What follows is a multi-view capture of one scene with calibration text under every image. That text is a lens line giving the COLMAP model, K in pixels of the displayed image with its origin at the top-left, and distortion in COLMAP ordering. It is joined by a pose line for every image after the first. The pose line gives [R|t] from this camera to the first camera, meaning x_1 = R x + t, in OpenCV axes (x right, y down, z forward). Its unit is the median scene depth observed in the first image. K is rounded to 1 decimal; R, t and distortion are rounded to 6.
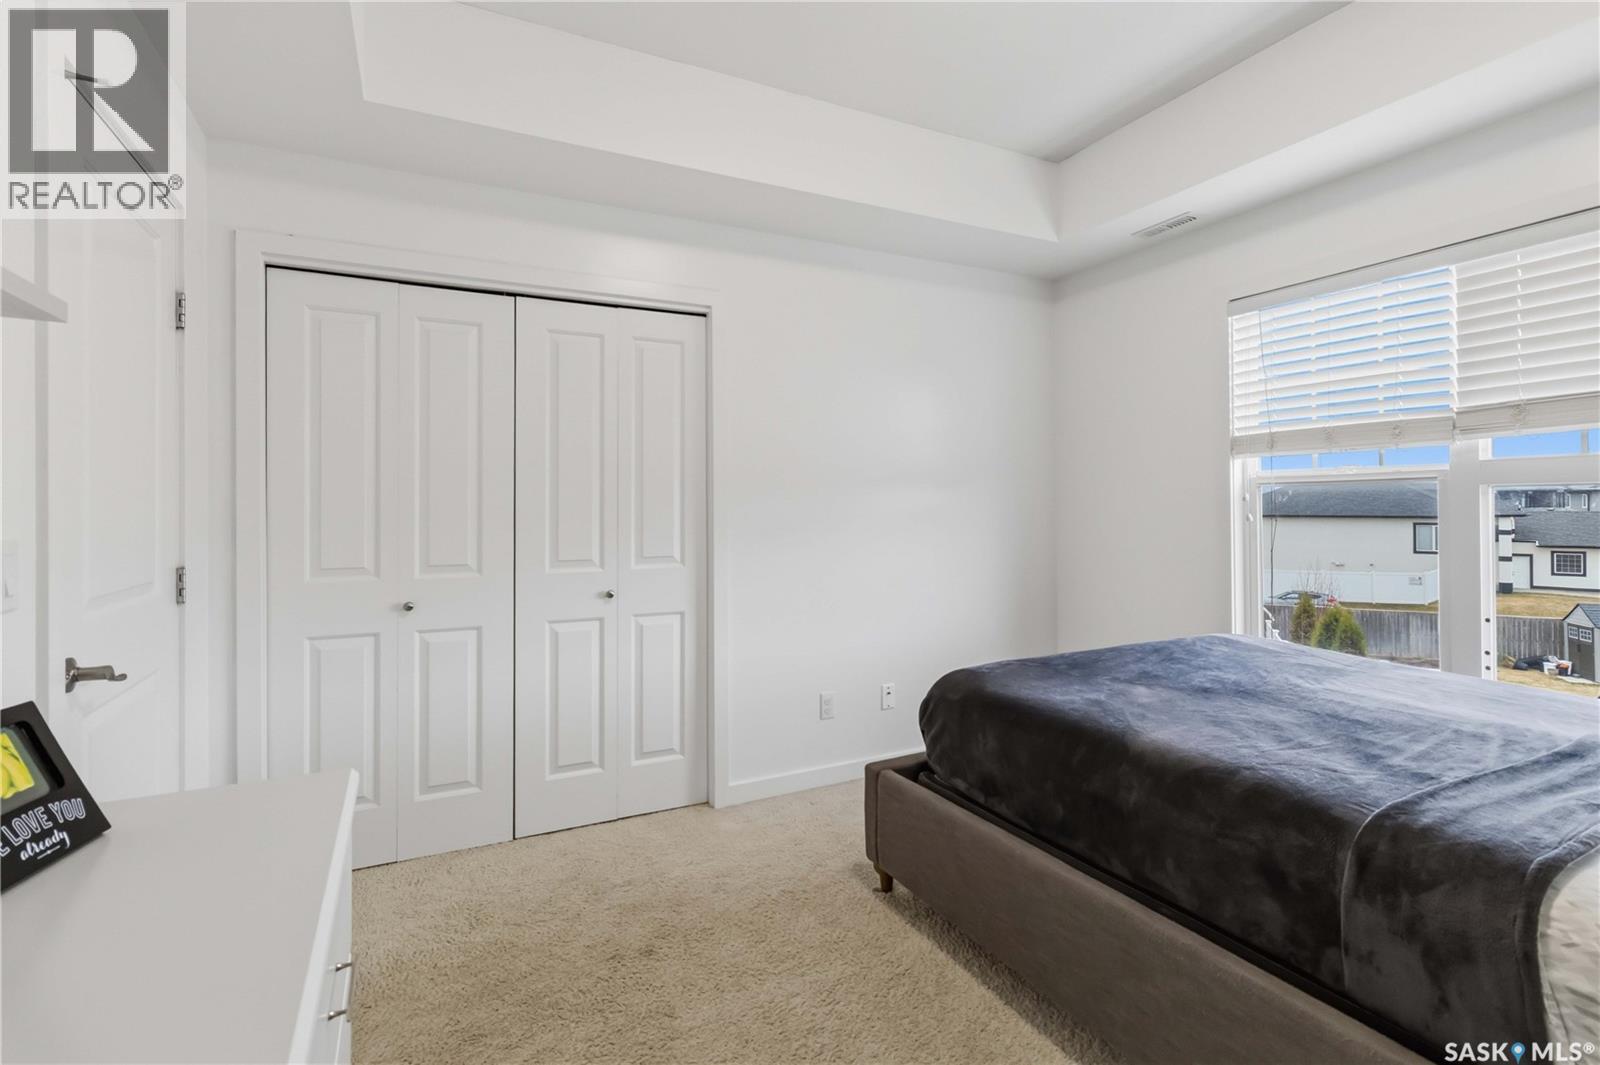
lens RADIAL K [[765.8, 0, 806.5], [0, 765.8, 503.6], [0, 0, 1]] dist [0.002739, 0.000375]
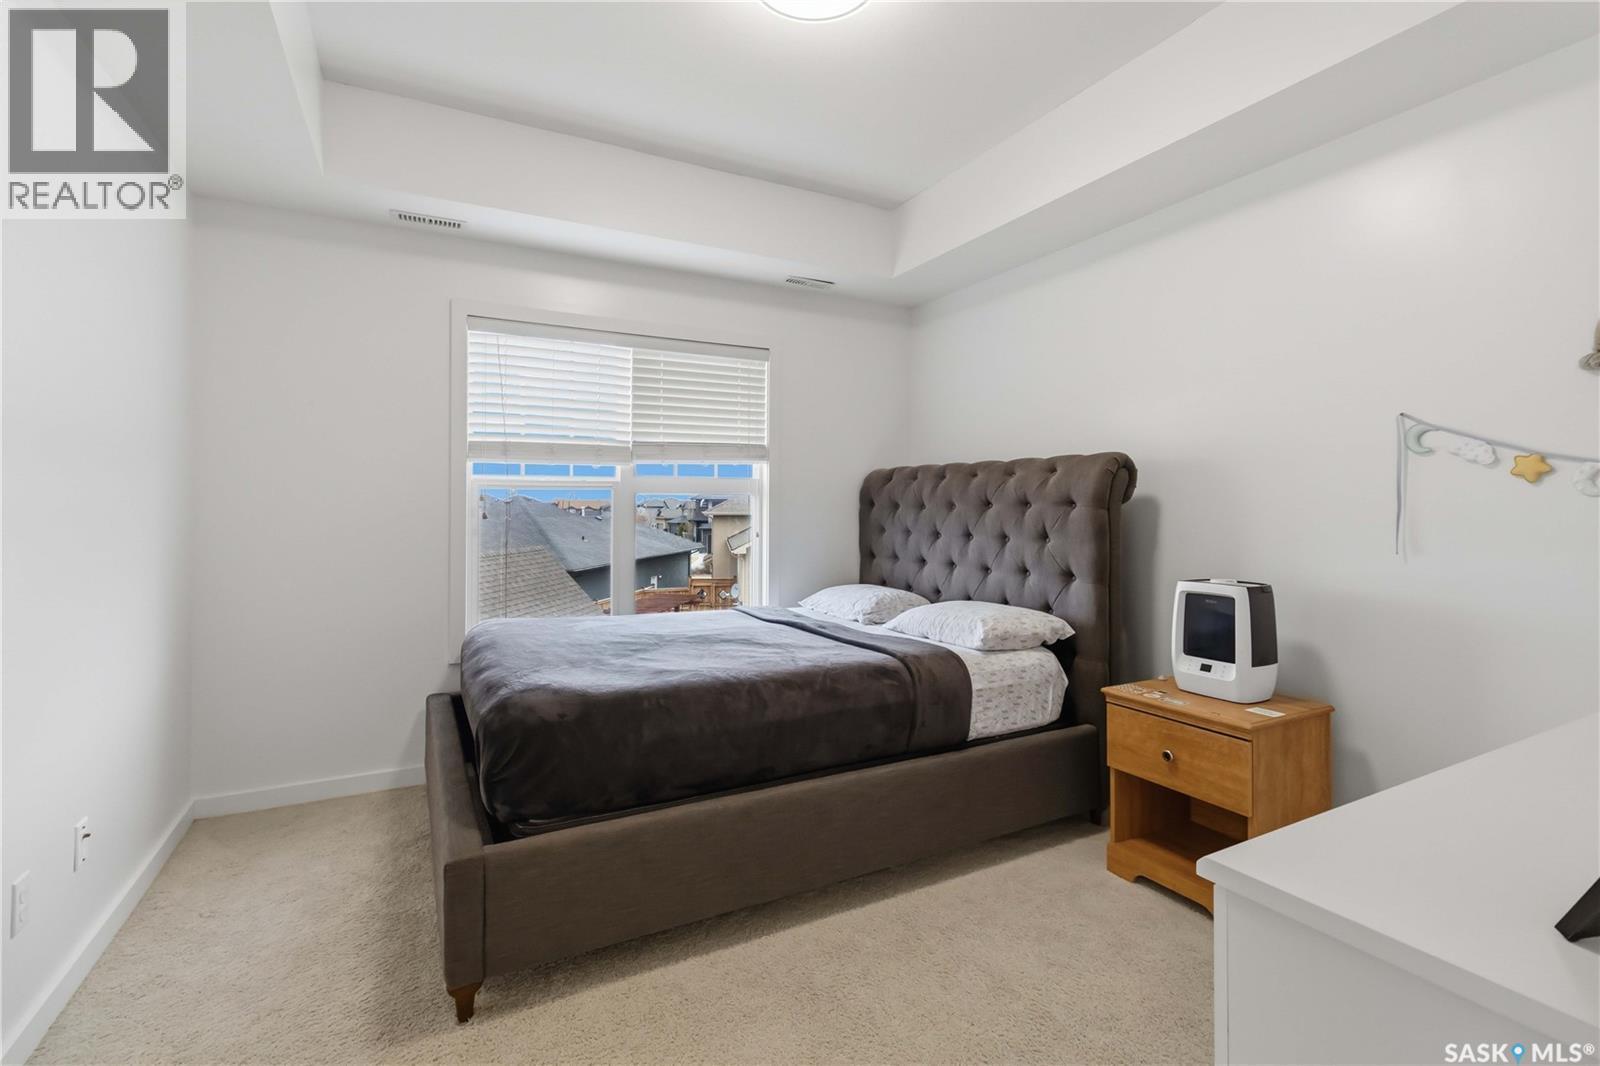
lens RADIAL K [[736.5, 0, 803.6], [0, 736.5, 504.4], [0, 0, 1]] dist [0.001276, 0.000426]
pose [[-0.024547, 0.011471, 0.999633, -0.519065], [-0.005196, 0.999919, -0.011602, 0.012878], [-0.999685, -0.005479, -0.024486, 0.575806]]
